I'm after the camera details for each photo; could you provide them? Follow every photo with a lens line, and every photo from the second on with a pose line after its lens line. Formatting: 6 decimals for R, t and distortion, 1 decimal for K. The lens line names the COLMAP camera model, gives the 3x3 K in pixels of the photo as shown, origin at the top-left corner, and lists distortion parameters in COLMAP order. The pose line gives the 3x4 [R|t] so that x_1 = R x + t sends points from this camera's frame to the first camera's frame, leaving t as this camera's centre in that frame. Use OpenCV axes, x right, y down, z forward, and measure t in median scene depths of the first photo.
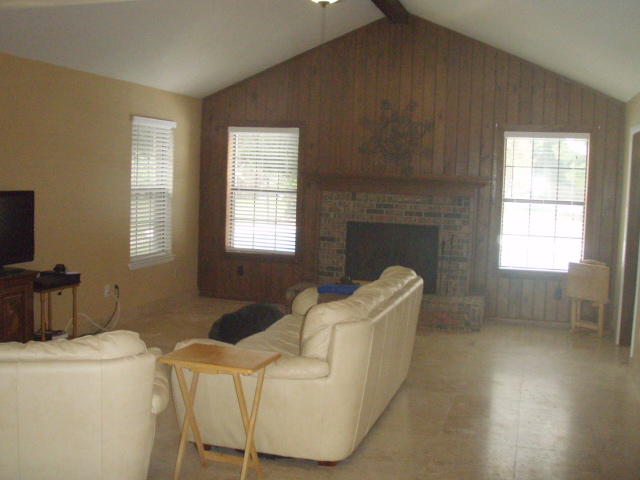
lens RADIAL K [[719.8, 0, 320.0], [0, 719.8, 240.0], [0, 0, 1]] dist [-0.211778, 0.234638]
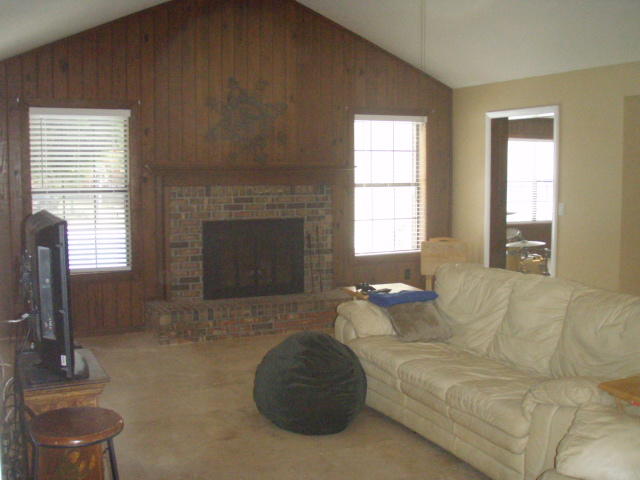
lens RADIAL K [[719.8, 0, 320.0], [0, 719.8, 240.0], [0, 0, 1]] dist [-0.211778, 0.234638]
pose [[0.737799, -0.100120, 0.667554, -0.425297], [0.089946, 0.994702, 0.049775, -0.034175], [-0.669001, 0.023319, 0.742896, 0.293814]]
